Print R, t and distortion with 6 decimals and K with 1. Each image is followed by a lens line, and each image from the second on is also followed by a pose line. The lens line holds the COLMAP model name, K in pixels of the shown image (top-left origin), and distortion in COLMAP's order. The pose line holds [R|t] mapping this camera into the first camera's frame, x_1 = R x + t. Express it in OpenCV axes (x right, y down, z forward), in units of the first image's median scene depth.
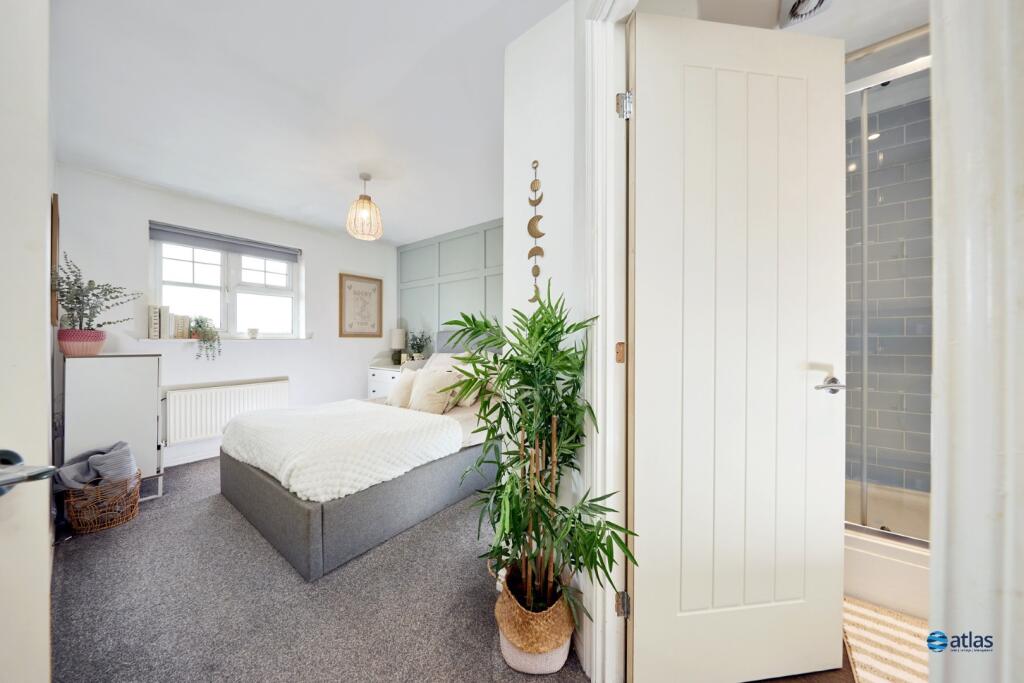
lens RADIAL K [[348.1, 0, 516.8], [0, 348.1, 338.3], [0, 0, 1]] dist [-0.000866, -0.000146]
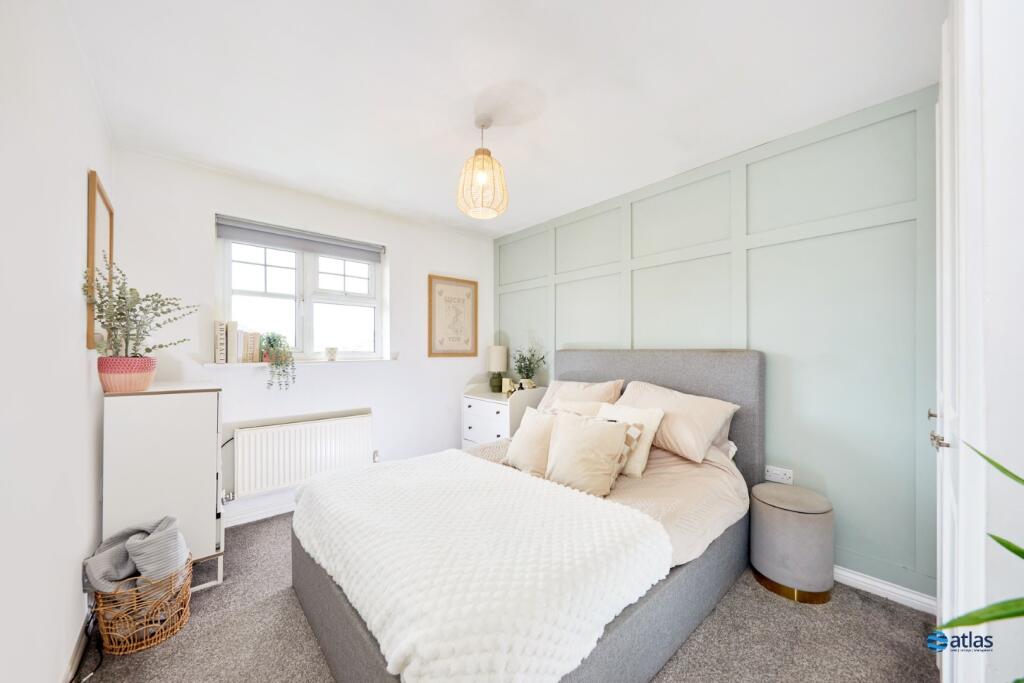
lens RADIAL K [[381.4, 0, 508.2], [0, 381.4, 348.3], [0, 0, 1]] dist [0.001801, -0.000079]
pose [[0.978696, 0.001215, -0.205311, -0.216076], [-0.001322, 0.999999, -0.000386, -0.030902], [0.205311, 0.000649, 0.978697, 0.271770]]
